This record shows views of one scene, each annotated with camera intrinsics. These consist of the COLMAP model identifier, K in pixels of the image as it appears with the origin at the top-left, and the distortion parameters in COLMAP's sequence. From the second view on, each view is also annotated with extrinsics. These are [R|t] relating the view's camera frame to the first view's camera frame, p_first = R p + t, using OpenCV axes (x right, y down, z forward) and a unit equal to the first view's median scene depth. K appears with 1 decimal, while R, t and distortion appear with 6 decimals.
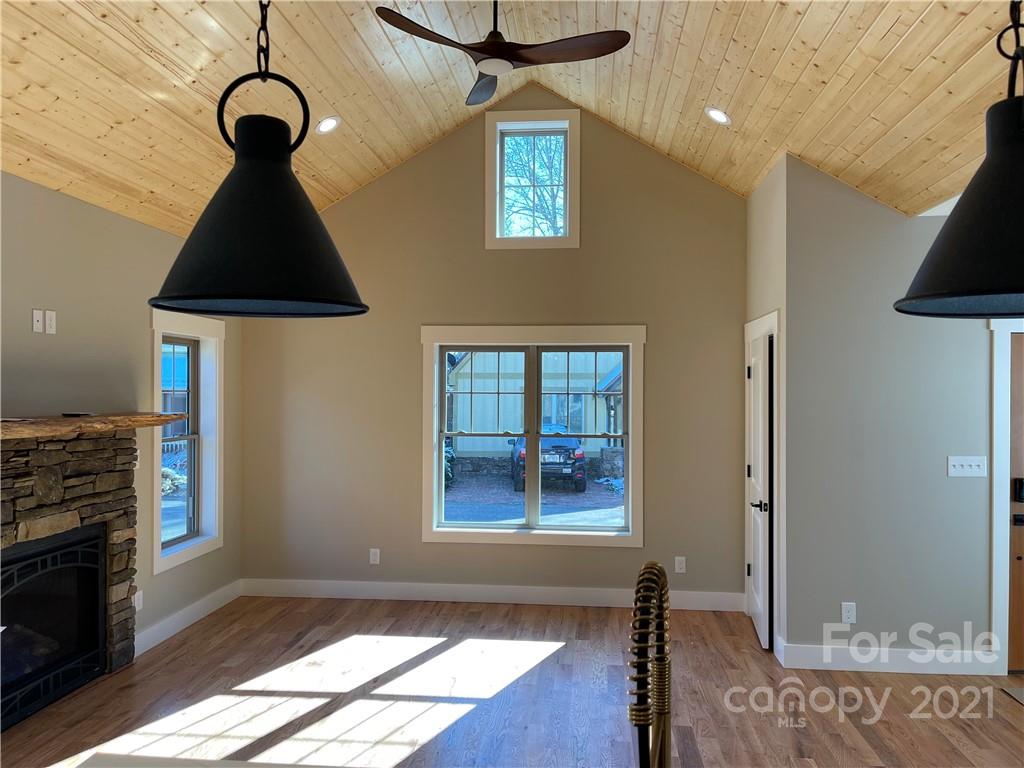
lens RADIAL K [[777.3, 0, 522.4], [0, 777.3, 389.7], [0, 0, 1]] dist [0.077420, -0.096808]
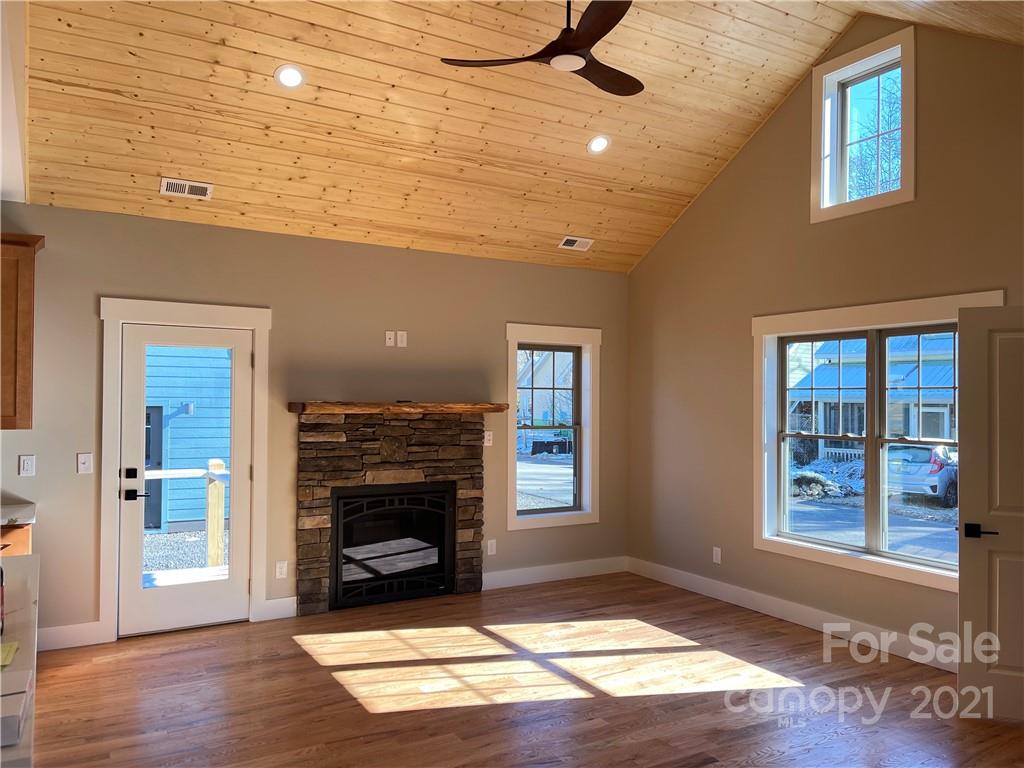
lens RADIAL K [[777.3, 0, 520.2], [0, 777.3, 390.6], [0, 0, 1]] dist [0.077420, -0.096808]
pose [[0.587588, -0.010095, -0.809097, 0.650578], [-0.003736, 0.999878, -0.015188, 0.029500], [0.809151, 0.011947, 0.587479, 0.301325]]
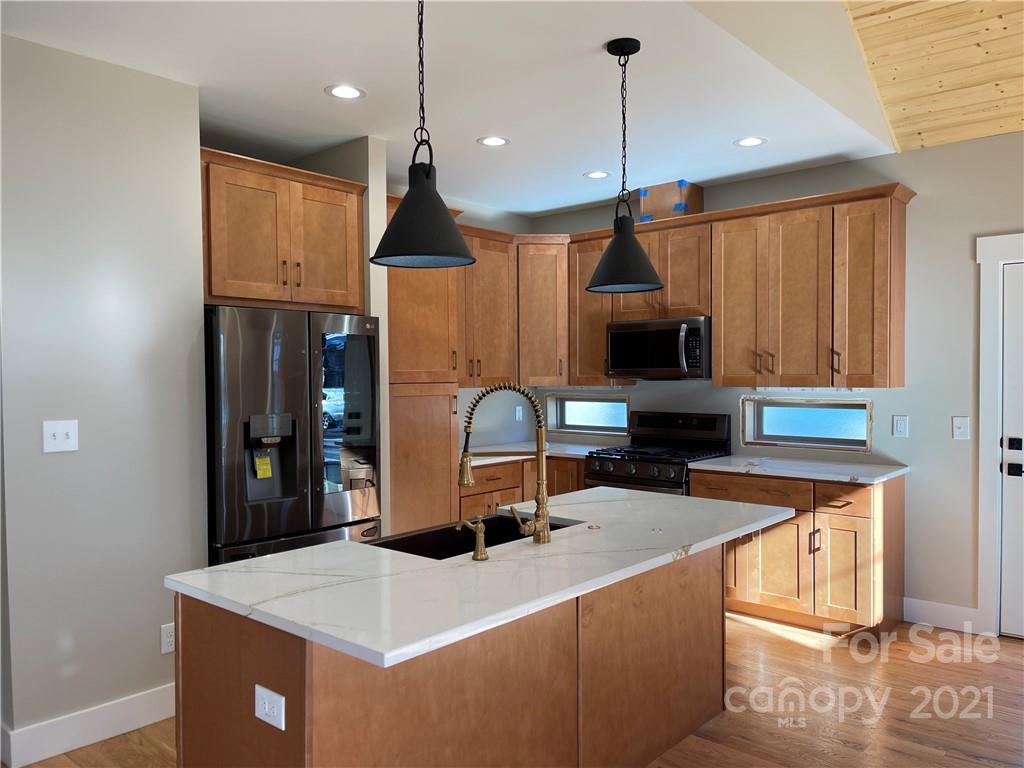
lens RADIAL K [[777.3, 0, 512.6], [0, 777.3, 389.5], [0, 0, 1]] dist [0.077420, -0.096808]
pose [[-0.588272, 0.014547, -0.808532, 0.521738], [0.004661, 0.999883, 0.014599, 0.051776], [0.808650, 0.004820, -0.588271, 0.583383]]
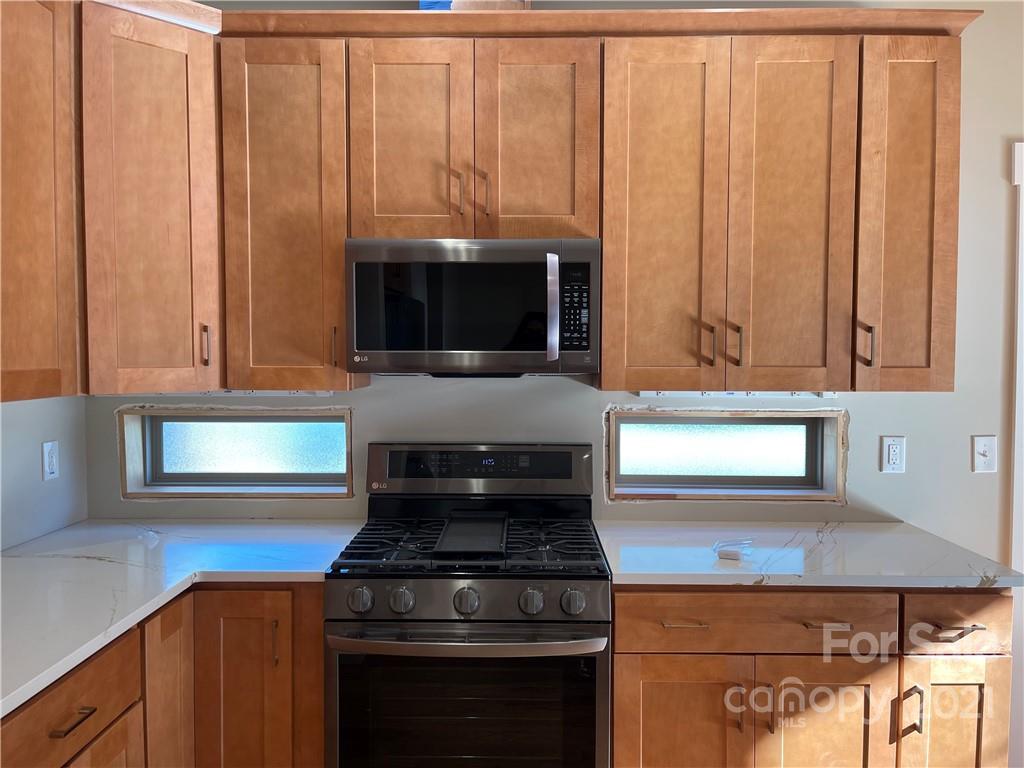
lens RADIAL K [[777.3, 0, 514.2], [0, 777.3, 384.3], [0, 0, 1]] dist [0.077420, -0.096808]
pose [[0.078241, 0.035281, -0.996310, -0.030914], [0.000390, 0.999372, 0.035420, 0.042198], [0.996934, -0.003160, 0.078178, 0.057251]]
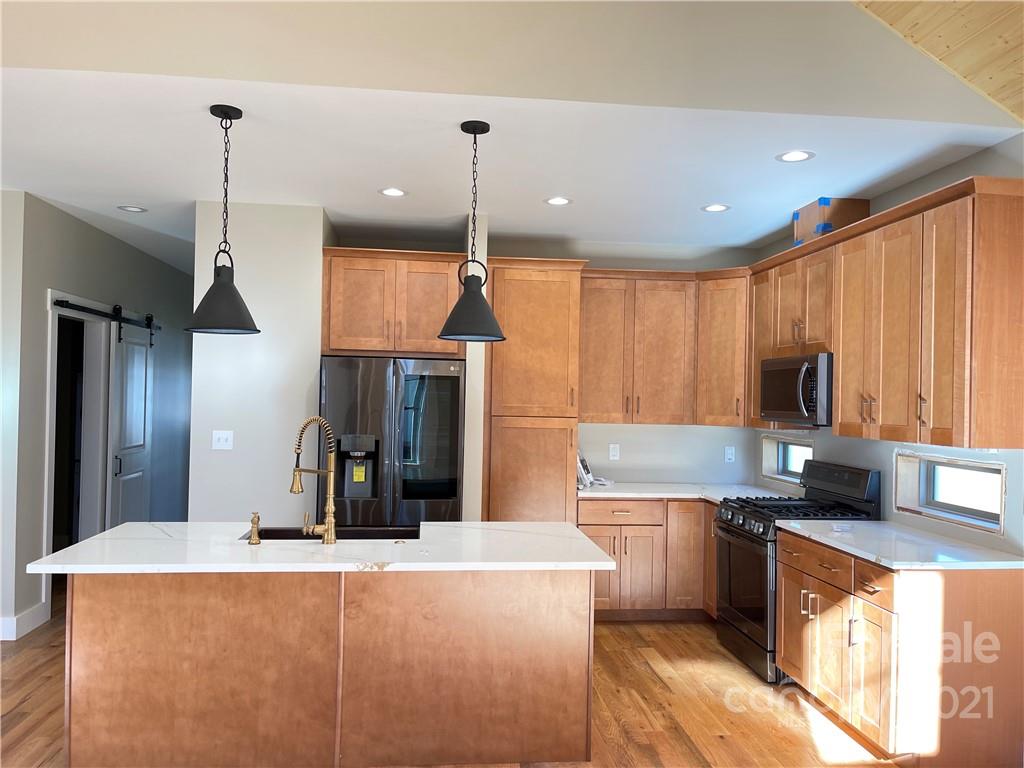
lens RADIAL K [[777.3, 0, 506.8], [0, 777.3, 385.9], [0, 0, 1]] dist [0.077420, -0.096808]
pose [[-0.981305, -0.030858, -0.189968, 0.023598], [-0.027815, 0.999439, -0.018663, 0.034229], [0.190437, -0.013030, -0.981613, 1.019595]]
